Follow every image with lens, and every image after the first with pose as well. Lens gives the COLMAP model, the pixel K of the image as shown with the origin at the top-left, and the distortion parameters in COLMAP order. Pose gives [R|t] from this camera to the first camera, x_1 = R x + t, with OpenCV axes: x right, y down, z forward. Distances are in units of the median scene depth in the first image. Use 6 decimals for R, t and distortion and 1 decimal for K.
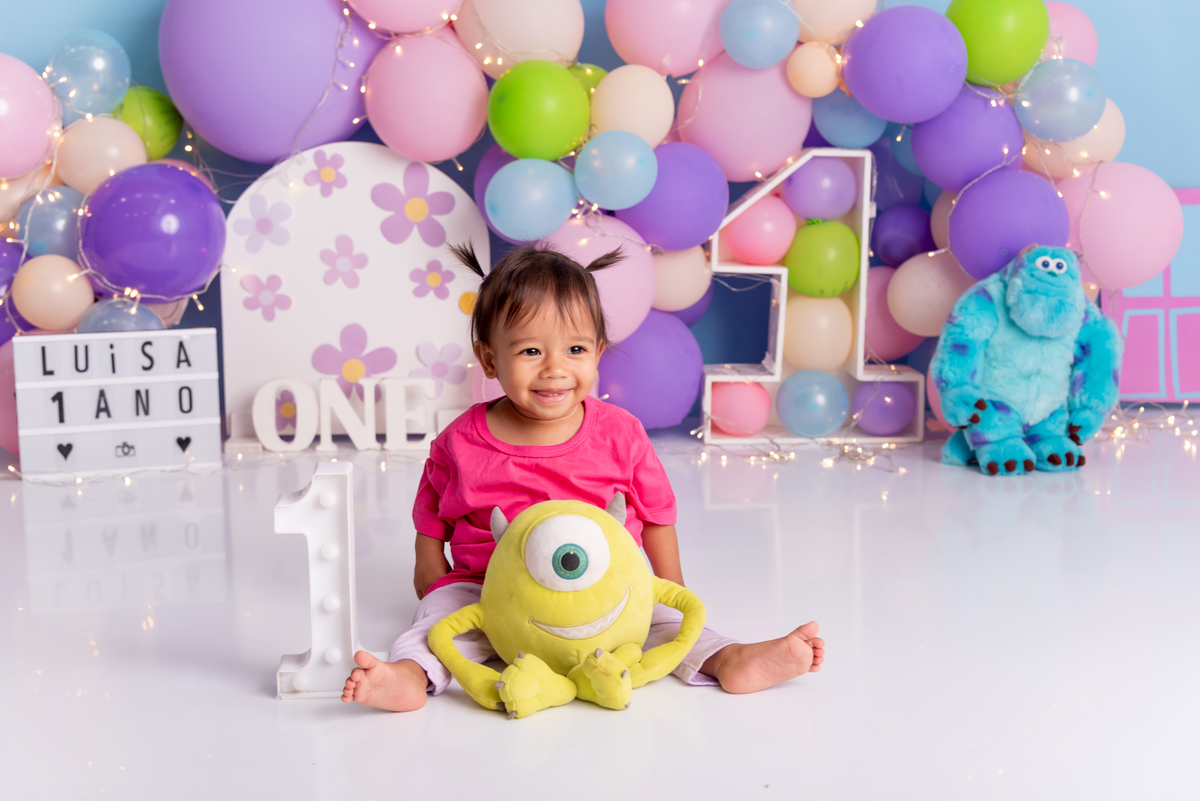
lens RADIAL K [[1672.9, 0, 601.7], [0, 1672.9, 409.7], [0, 0, 1]] dist [-0.007410, 0.019504]
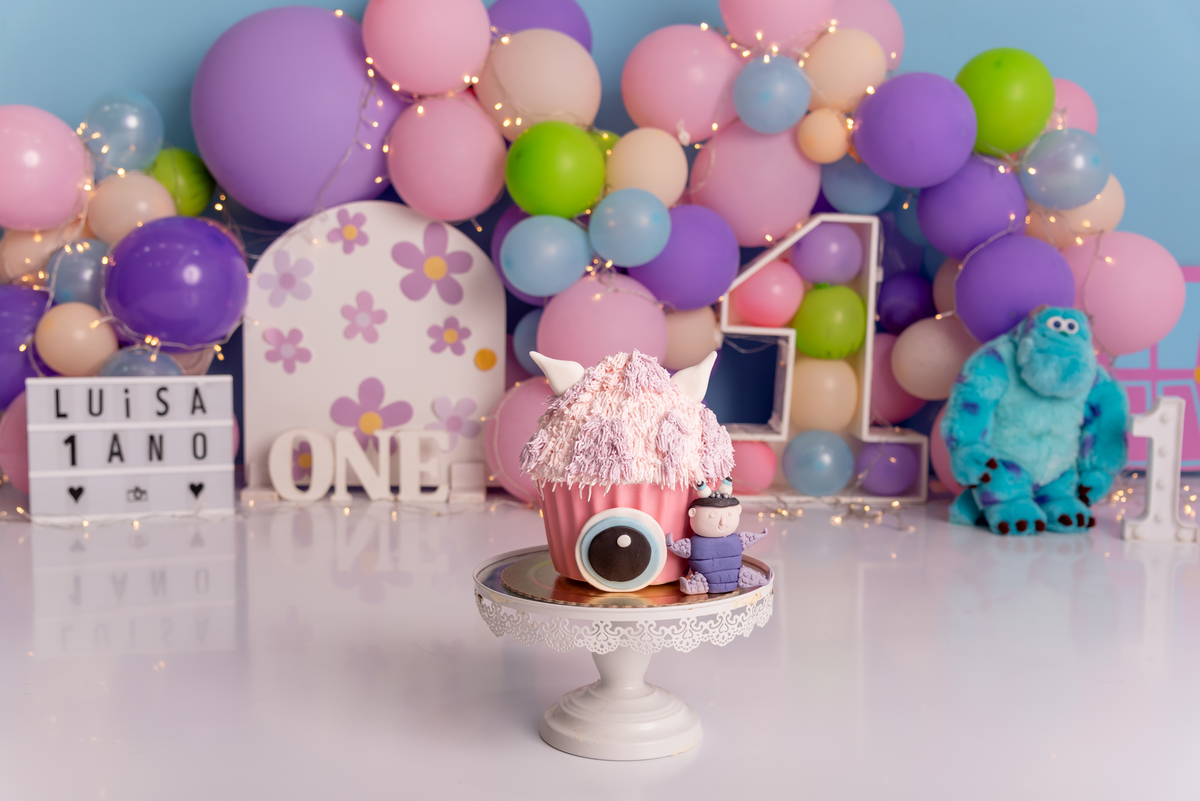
lens RADIAL K [[1367.4, 0, 600.0], [0, 1367.4, 400.5], [0, 0, 1]] dist [-0.005578, -0.017403]
pose [[0.999823, 0.017130, -0.007777, -0.001381], [-0.017595, 0.997772, -0.064349, 0.014699], [0.006658, 0.064474, 0.997897, 0.168830]]
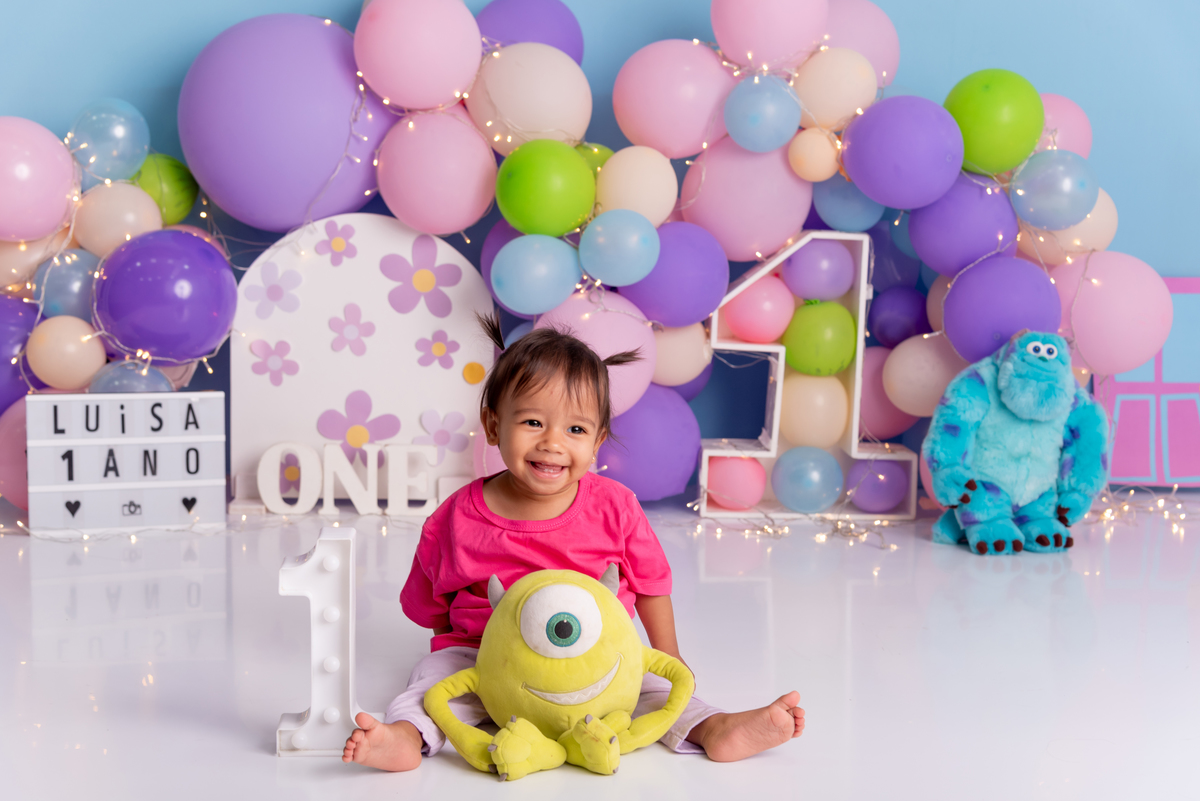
lens RADIAL K [[1672.9, 0, 601.7], [0, 1672.9, 409.7], [0, 0, 1]] dist [-0.007410, 0.019504]
pose [[0.999696, 0.024596, -0.001547, 0.001566], [-0.024638, 0.998871, -0.040621, -0.001810], [0.000547, 0.040647, 0.999173, -0.019914]]
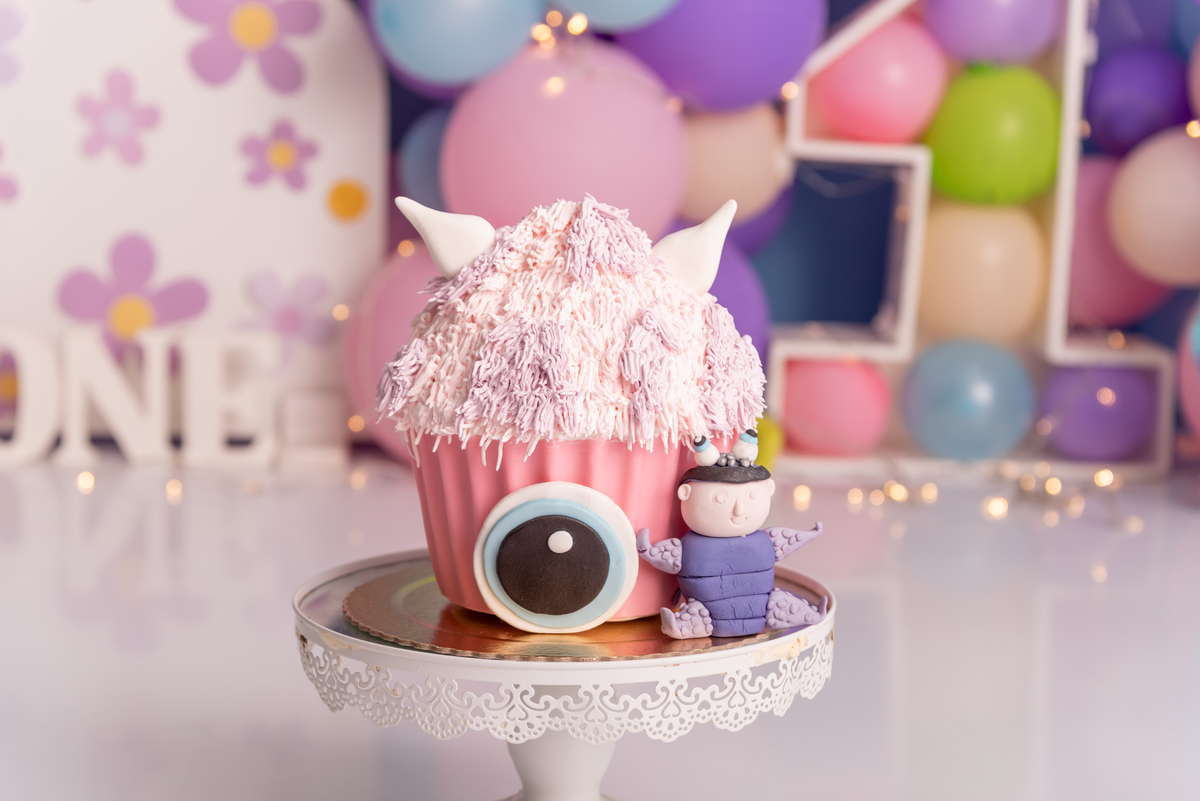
lens RADIAL K [[2635.2, 0, 600.0], [0, 2635.2, 400.5], [0, 0, 1]] dist [0.027057, 0.063876]
pose [[0.999603, 0.027500, -0.006148, 0.011591], [-0.027593, 0.999499, -0.015499, 0.013334], [0.005719, 0.015662, 0.999861, 0.142093]]
